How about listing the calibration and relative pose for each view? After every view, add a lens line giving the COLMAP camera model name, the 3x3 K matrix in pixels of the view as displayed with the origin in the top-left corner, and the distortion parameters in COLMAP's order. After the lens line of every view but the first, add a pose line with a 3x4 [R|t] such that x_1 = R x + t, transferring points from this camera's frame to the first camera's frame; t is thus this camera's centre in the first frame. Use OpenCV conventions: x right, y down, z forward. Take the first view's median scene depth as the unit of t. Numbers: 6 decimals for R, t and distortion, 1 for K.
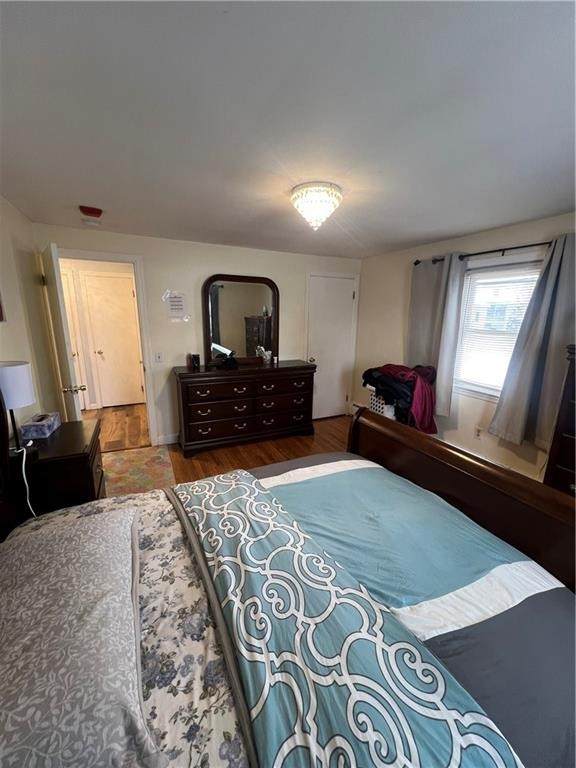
lens RADIAL K [[306.6, 0, 287.5], [0, 306.6, 383.5], [0, 0, 1]] dist [0.001406, 0.000492]
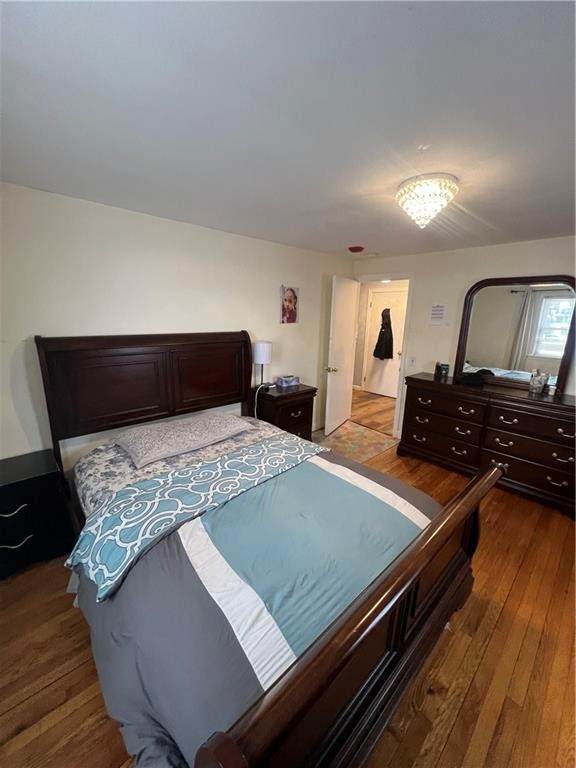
lens RADIAL K [[306.6, 0, 288.0], [0, 306.6, 384.6], [0, 0, 1]] dist [0.001406, 0.000492]
pose [[0.295580, 0.208598, -0.932266, 0.913013], [-0.239304, 0.960924, 0.139137, -0.094390], [0.924860, 0.181969, 0.333949, 0.425296]]
